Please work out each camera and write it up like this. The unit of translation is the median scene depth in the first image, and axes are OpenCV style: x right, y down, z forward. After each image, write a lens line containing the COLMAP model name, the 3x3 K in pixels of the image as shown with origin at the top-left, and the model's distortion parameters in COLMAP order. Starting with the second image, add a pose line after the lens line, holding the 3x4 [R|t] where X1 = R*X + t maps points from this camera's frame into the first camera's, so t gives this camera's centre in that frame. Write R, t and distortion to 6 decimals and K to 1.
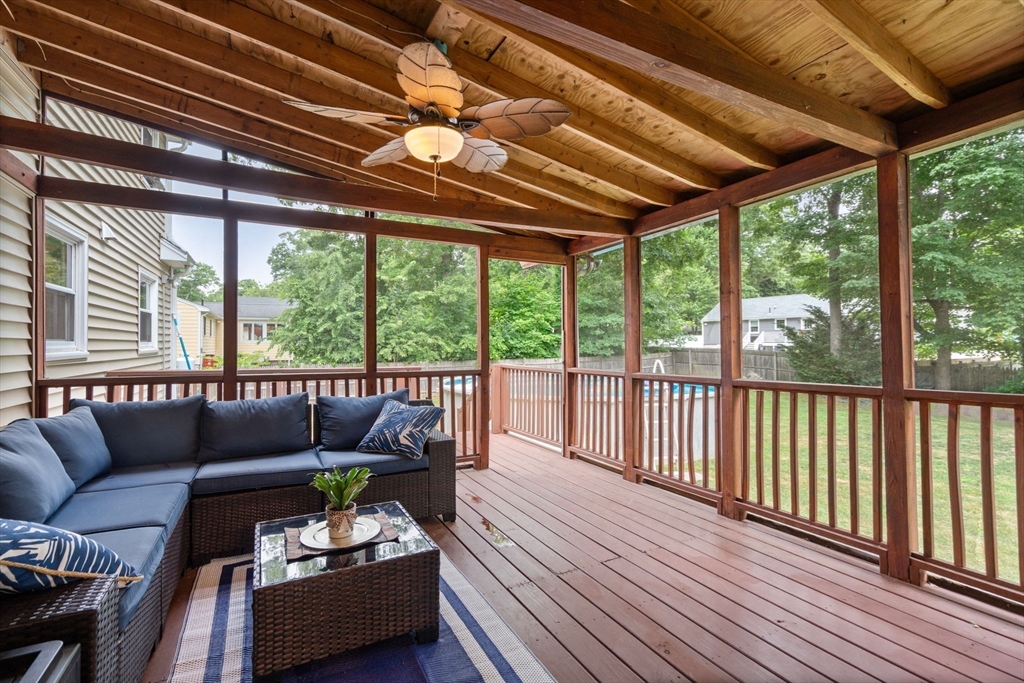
lens RADIAL K [[461.9, 0, 510.9], [0, 461.9, 338.9], [0, 0, 1]] dist [0.000181, 0.000203]
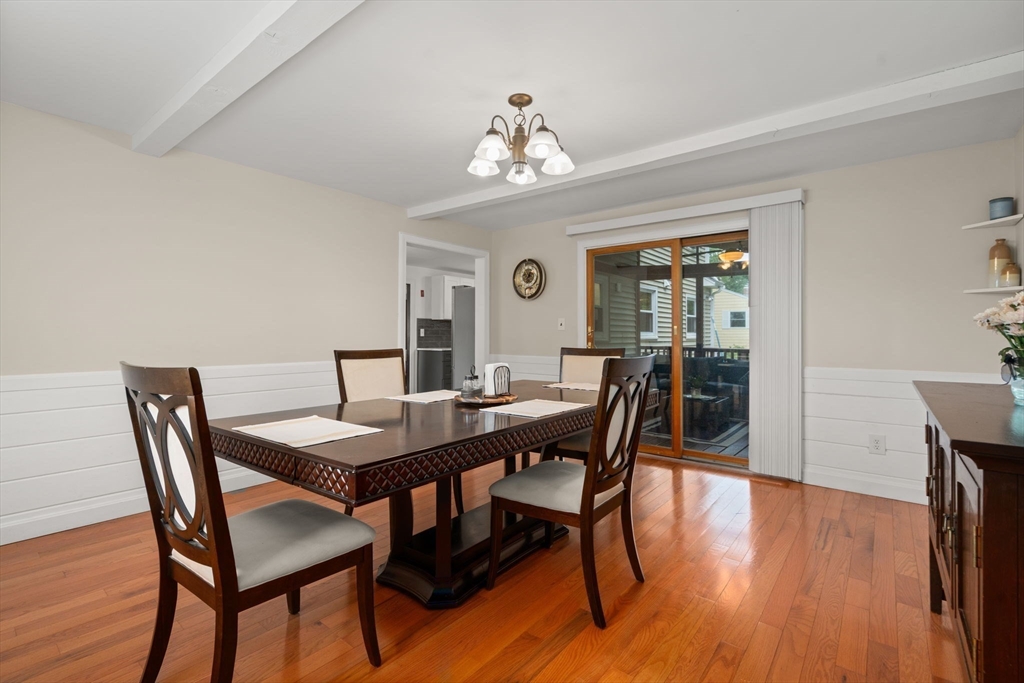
lens RADIAL K [[467.9, 0, 506.5], [0, 467.9, 335.9], [0, 0, 1]] dist [0.020536, 0.000102]
pose [[0.407479, 0.004108, -0.913205, 0.211154], [0.008040, 0.999935, 0.008086, -0.000621], [0.913179, -0.010637, 0.407420, -0.150310]]
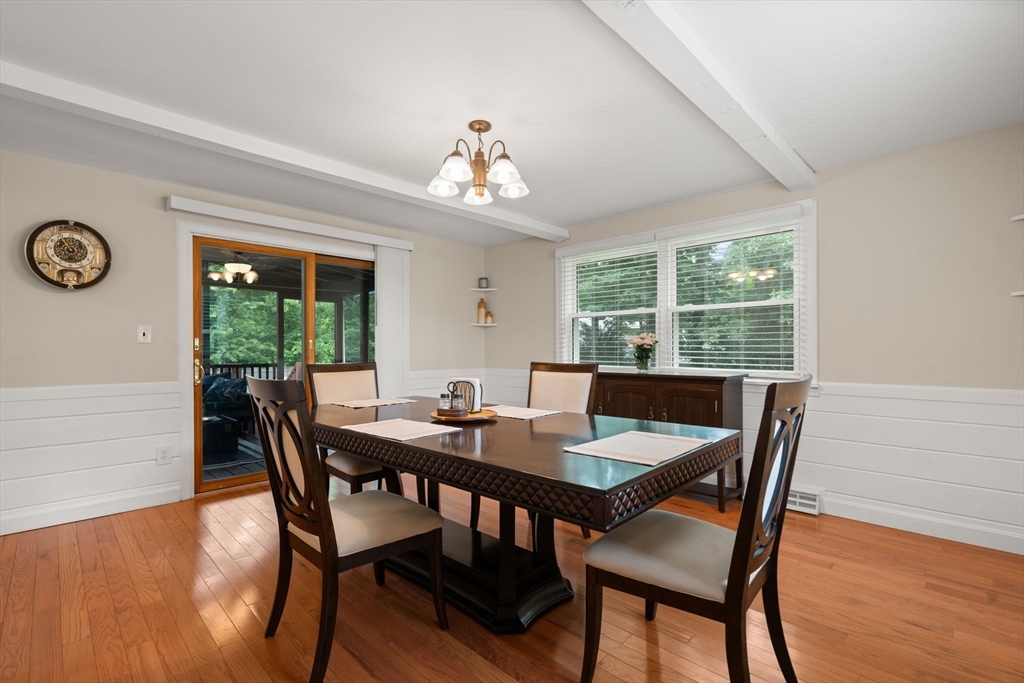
lens RADIAL K [[464.9, 0, 507.3], [0, 464.9, 344.0], [0, 0, 1]] dist [-0.001510, 0.000086]
pose [[0.956249, 0.000191, 0.292555, 0.060452], [0.000397, 0.999998, -0.001952, -0.000493], [-0.292555, 0.001983, 0.956247, -0.225877]]
